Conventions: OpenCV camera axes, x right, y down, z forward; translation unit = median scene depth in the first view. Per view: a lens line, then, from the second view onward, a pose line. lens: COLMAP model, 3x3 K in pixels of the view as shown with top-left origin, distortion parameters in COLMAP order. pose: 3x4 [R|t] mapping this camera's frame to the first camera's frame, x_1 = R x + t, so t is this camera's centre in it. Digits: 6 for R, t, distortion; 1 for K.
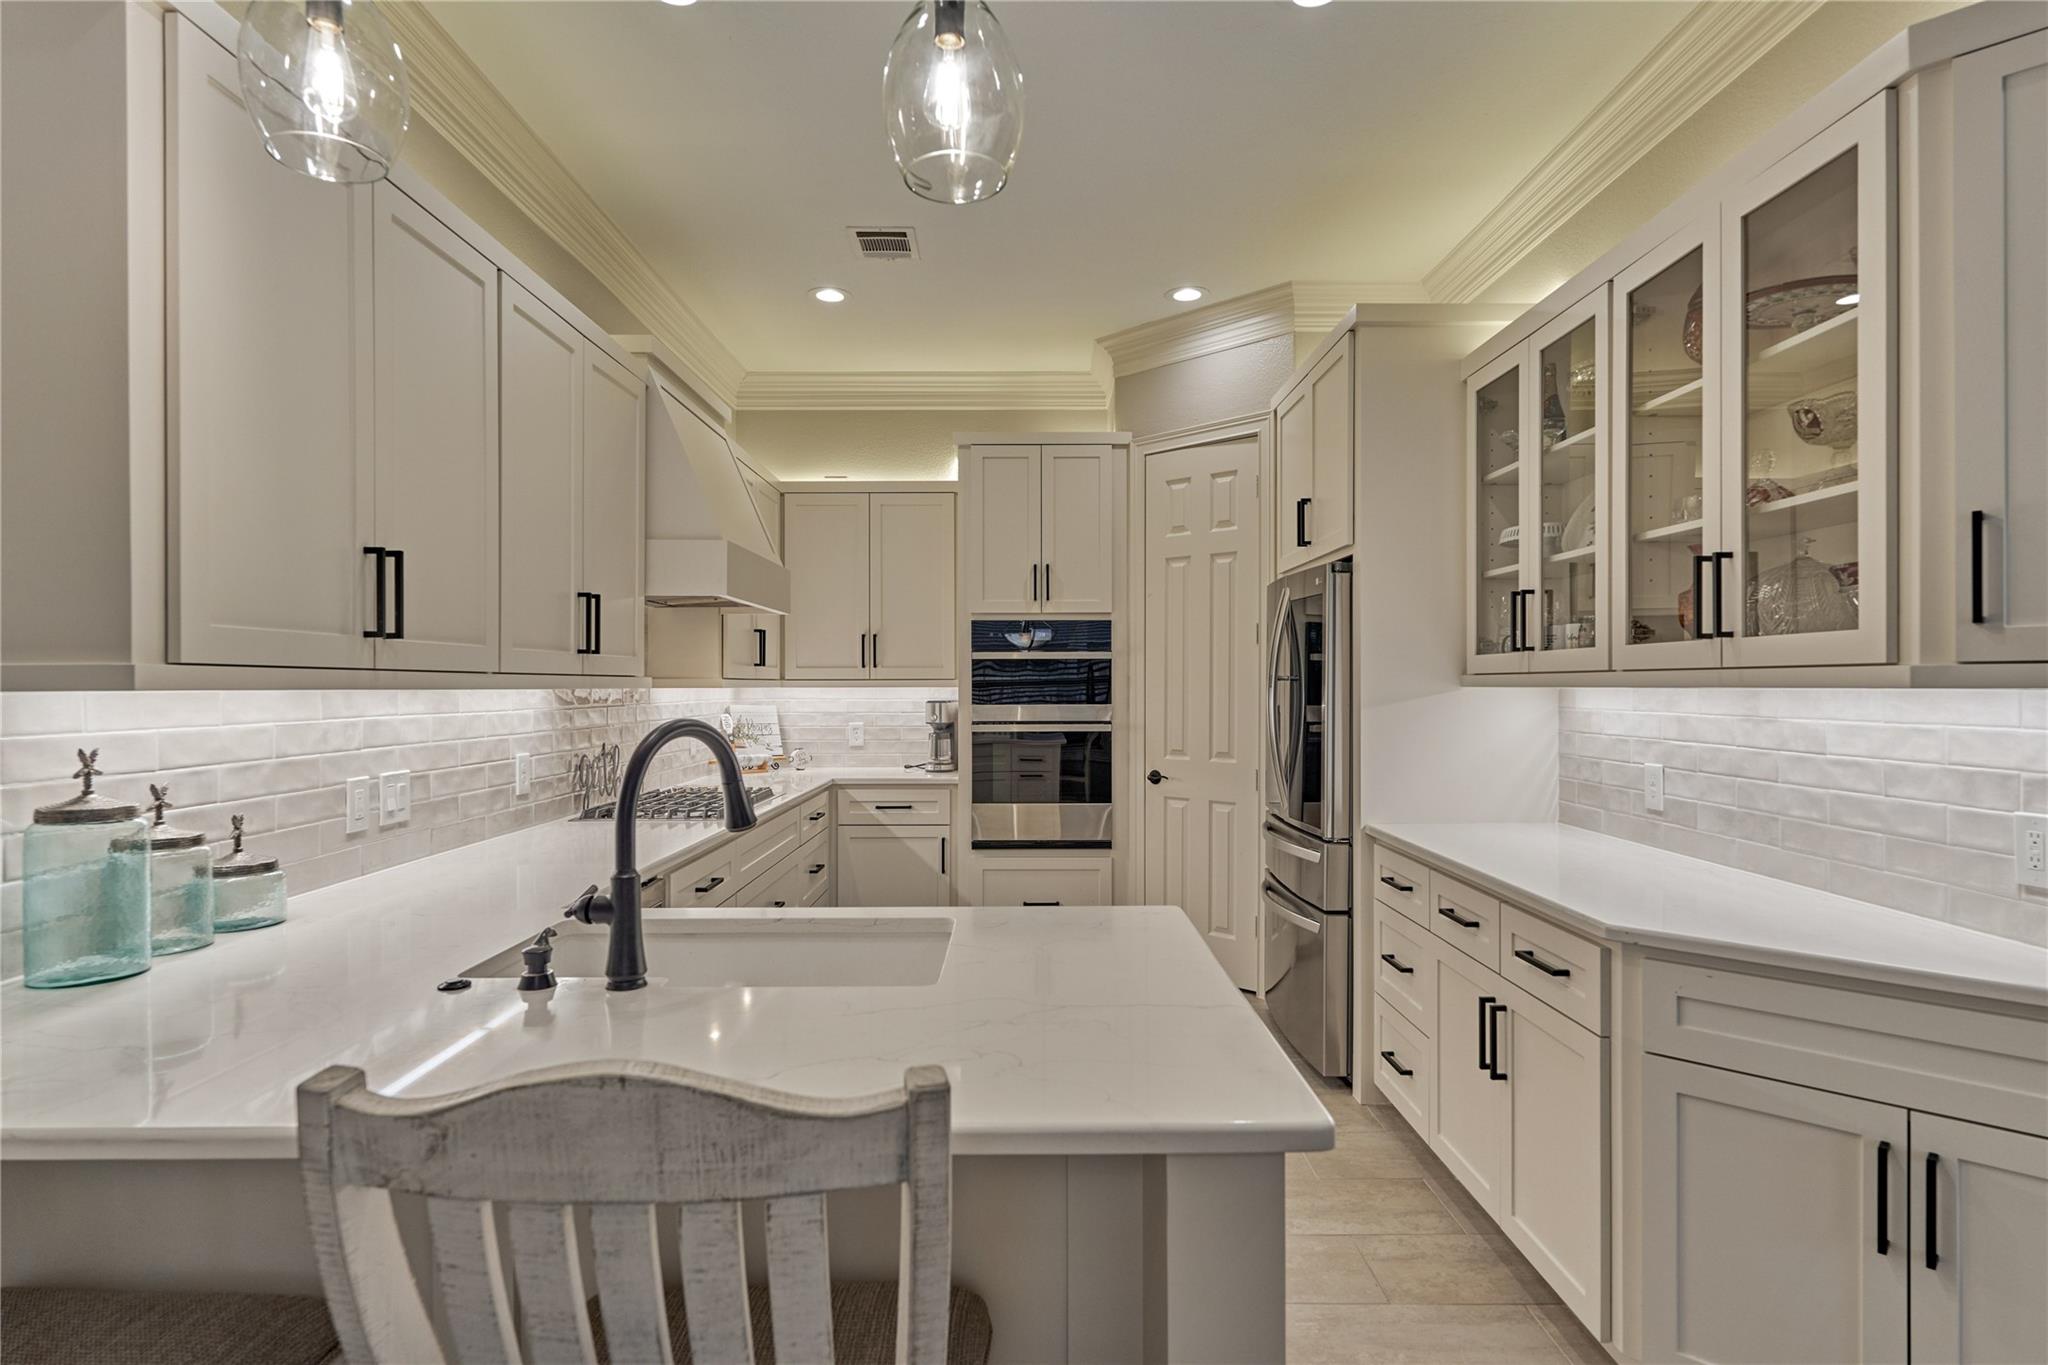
lens RADIAL K [[1073.5, 0, 1024.0], [0, 1073.5, 682.5], [0, 0, 1]] dist [-0.000297, -0.001060]
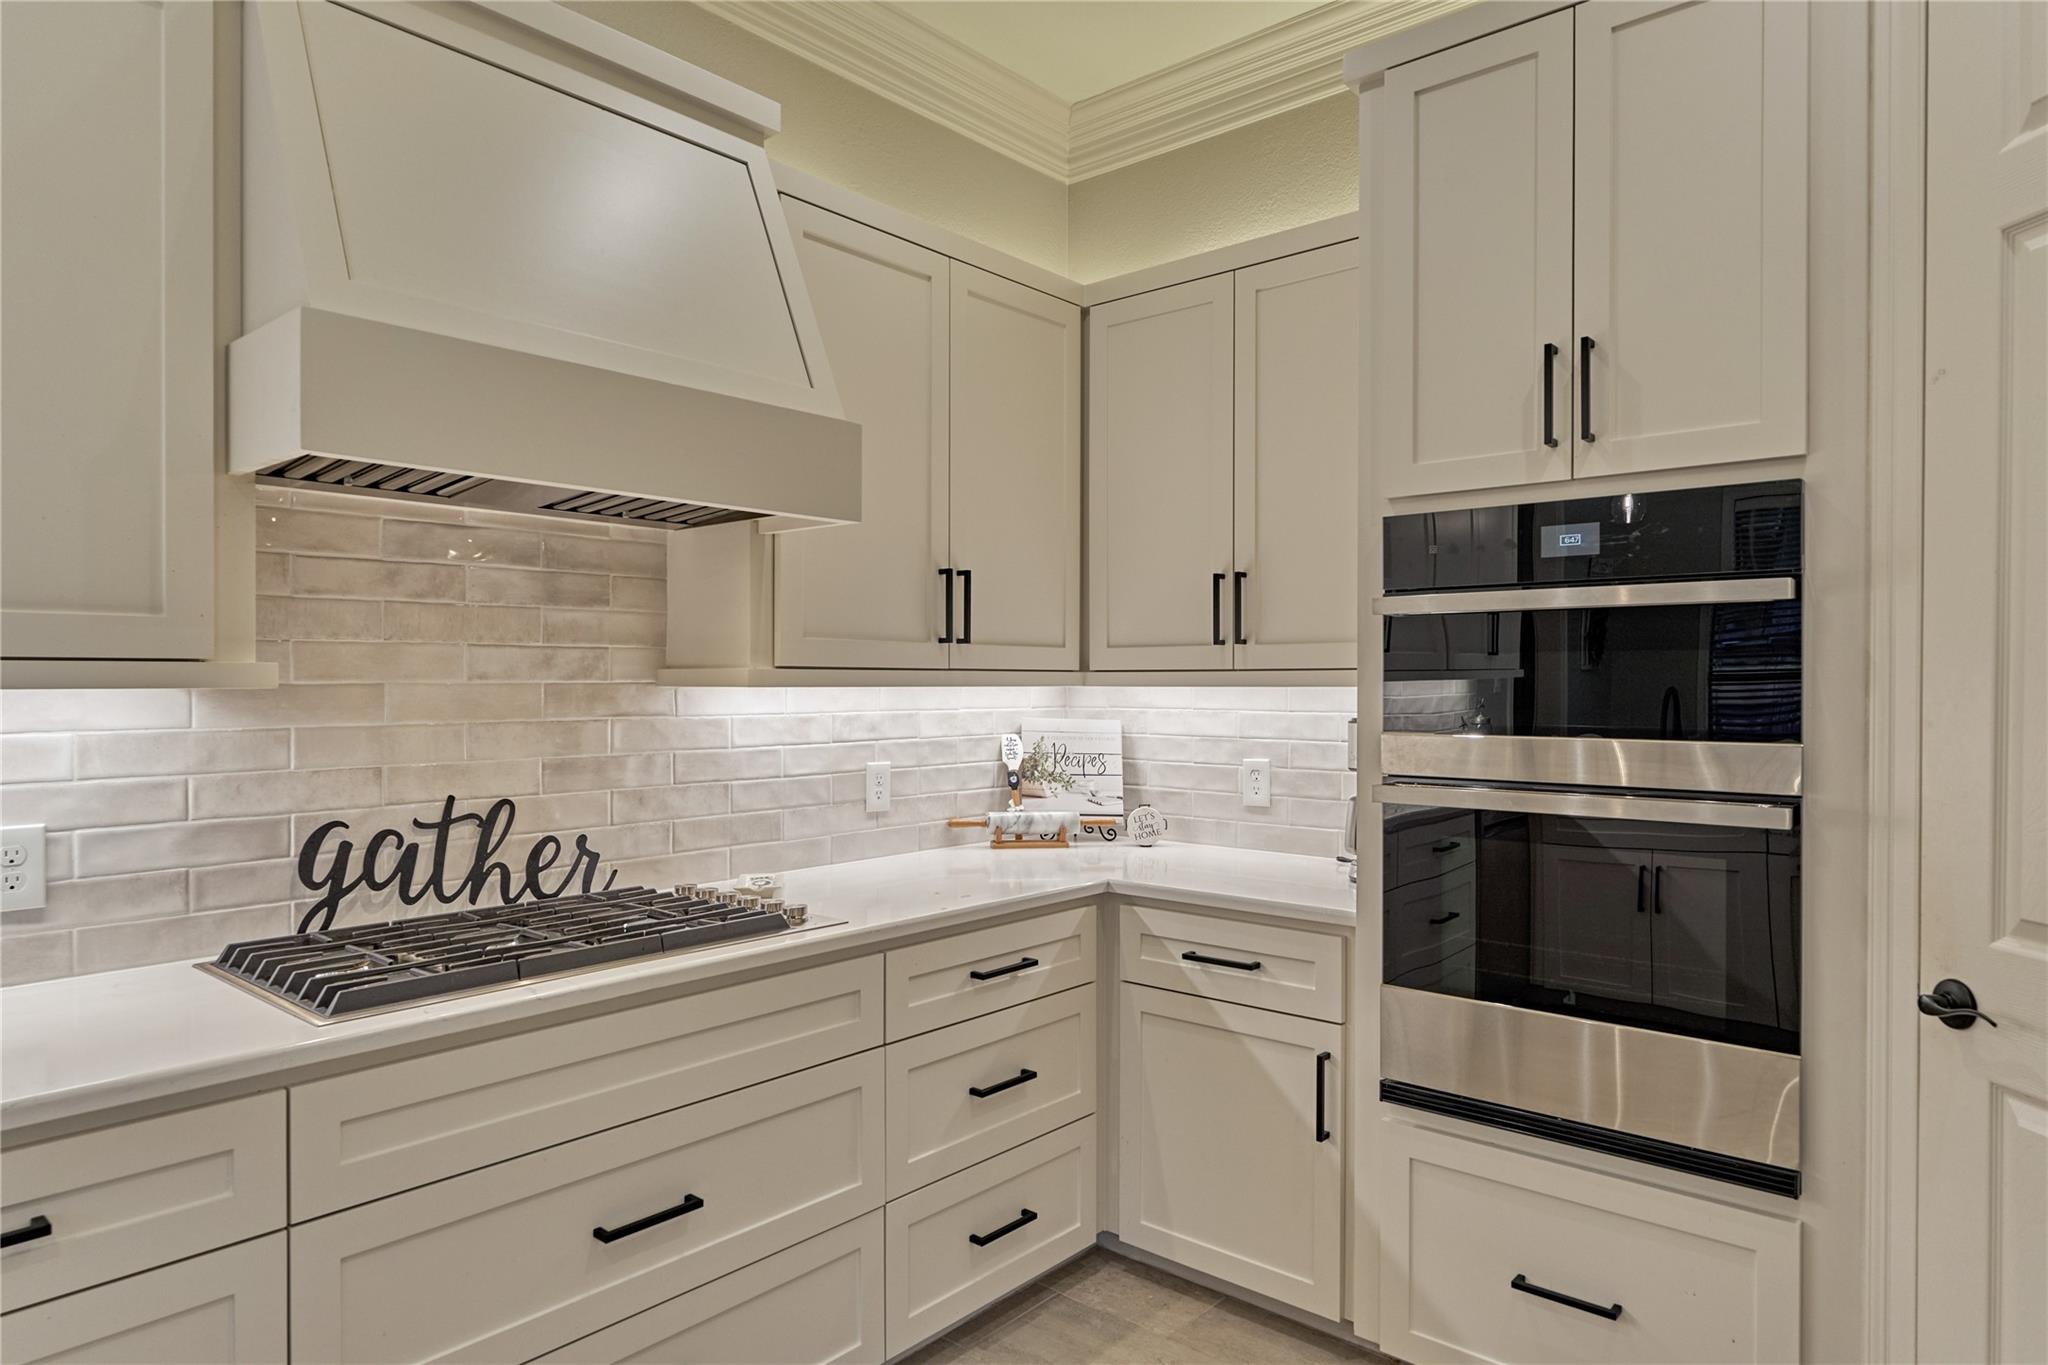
lens RADIAL K [[1206.2, 0, 1035.7], [0, 1206.2, 687.6], [0, 0, 1]] dist [0.002275, 0.000258]
pose [[0.755901, 0.004271, -0.654672, 0.145036], [0.000269, 0.999977, 0.006835, 0.001425], [0.654686, -0.005342, 0.755882, 0.586215]]
